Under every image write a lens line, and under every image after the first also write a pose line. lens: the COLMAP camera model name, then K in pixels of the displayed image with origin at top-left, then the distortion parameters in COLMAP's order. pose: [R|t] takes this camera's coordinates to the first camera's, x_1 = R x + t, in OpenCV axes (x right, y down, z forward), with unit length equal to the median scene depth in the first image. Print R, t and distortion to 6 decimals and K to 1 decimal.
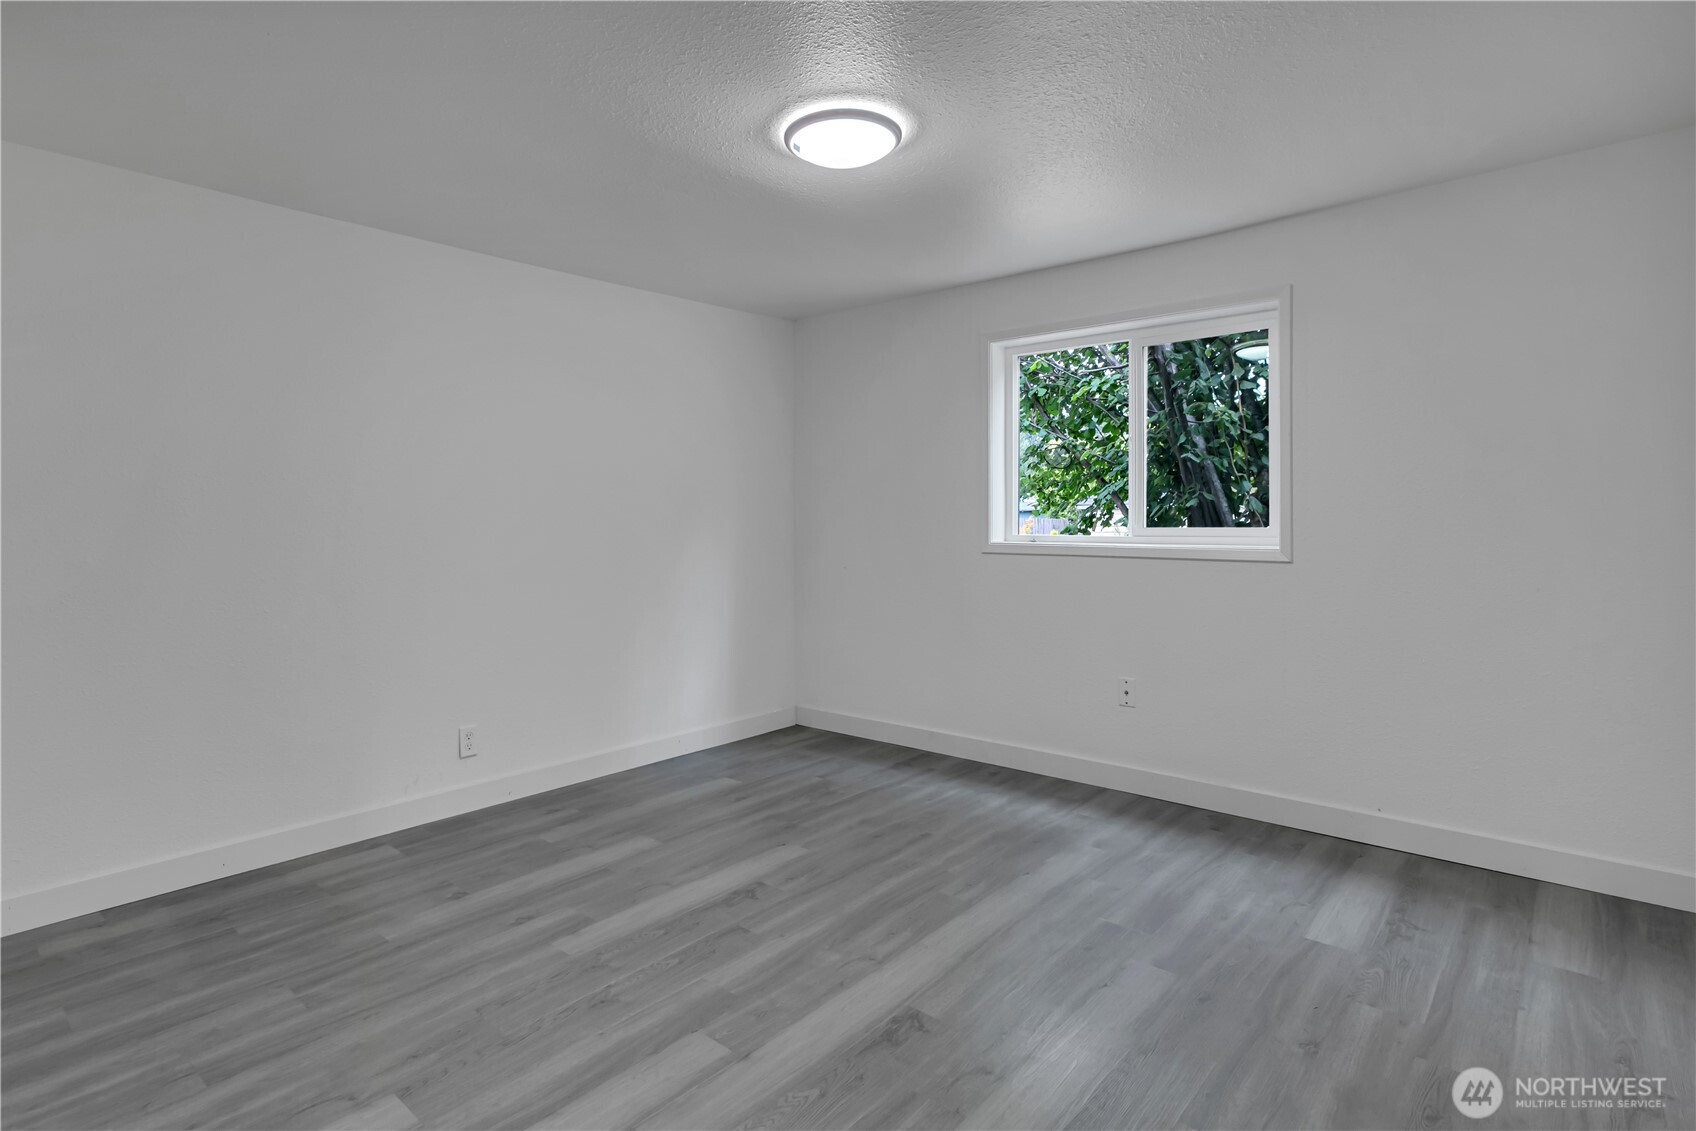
lens RADIAL K [[803.6, 0, 840.4], [0, 803.6, 518.2], [0, 0, 1]] dist [0.001536, 0.000004]
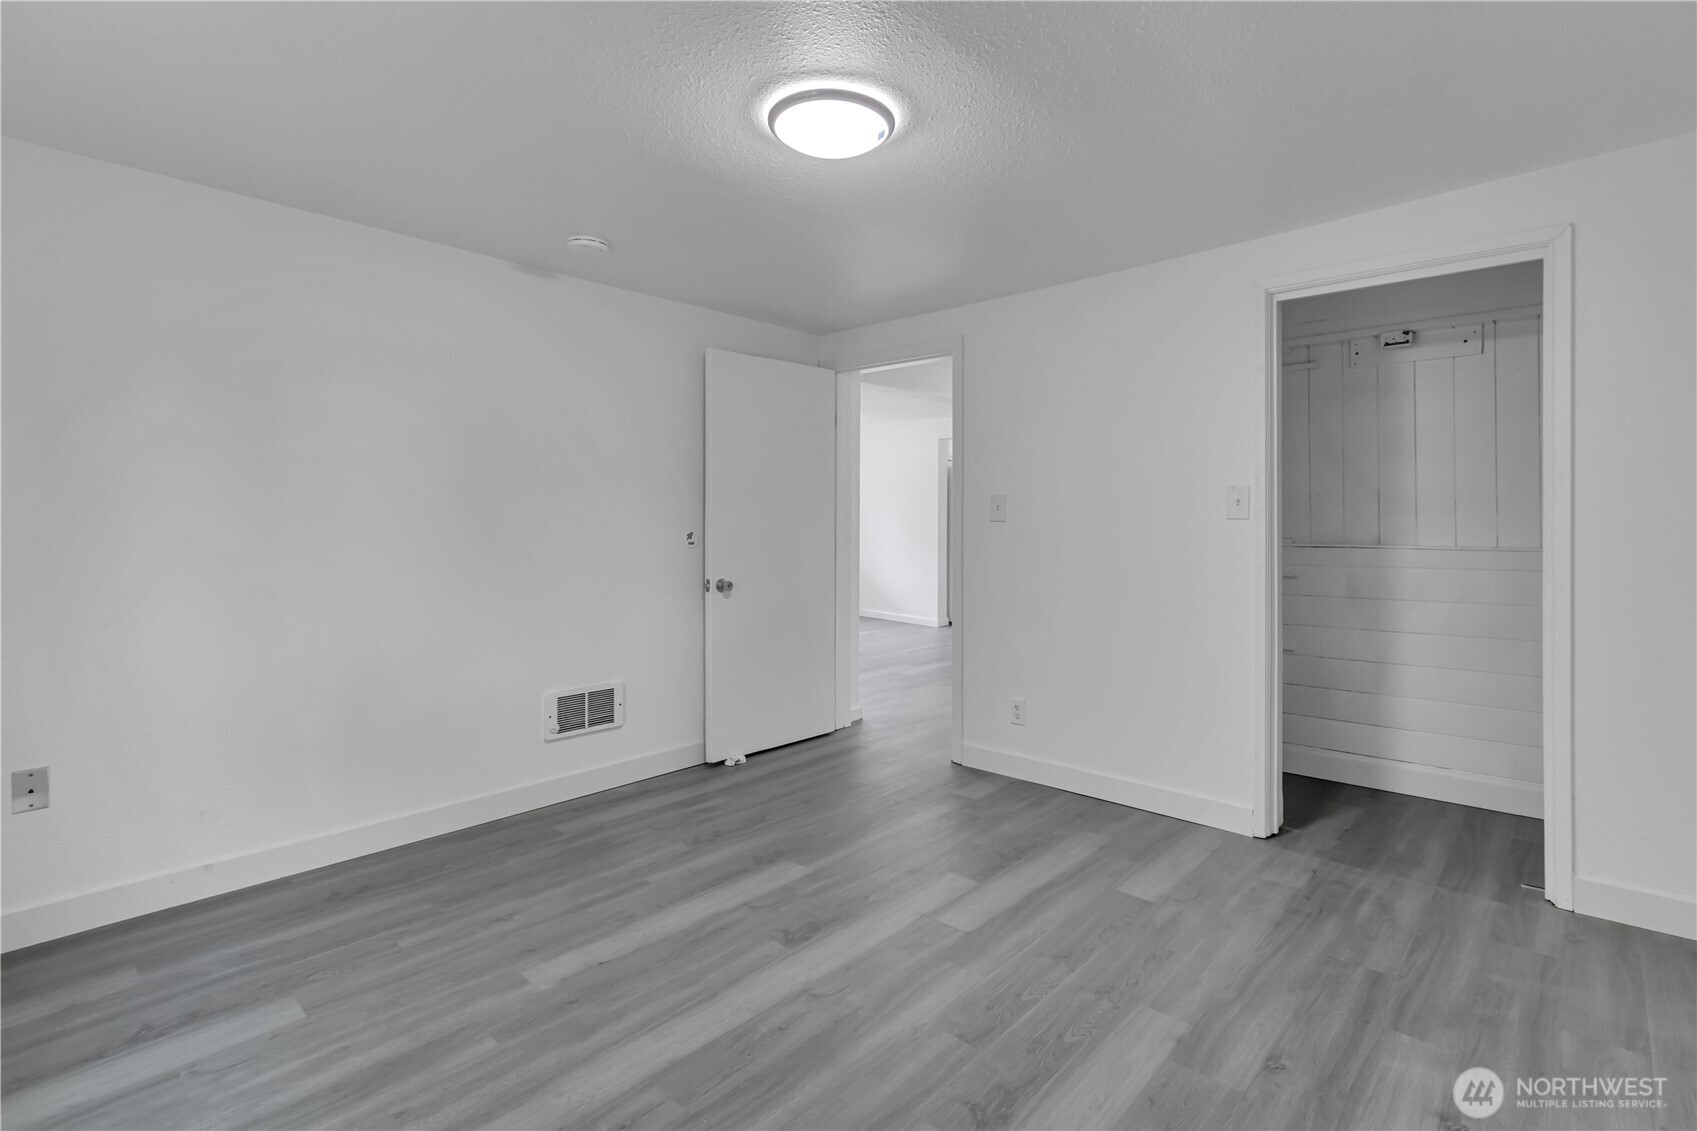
lens RADIAL K [[765.1, 0, 868.5], [0, 765.1, 523.5], [0, 0, 1]] dist [0.000910, -0.000341]
pose [[-0.999612, 0.013096, 0.024585, -0.055035], [0.013283, 0.999884, 0.007452, -0.004538], [-0.024485, 0.007776, -0.999670, 1.915040]]
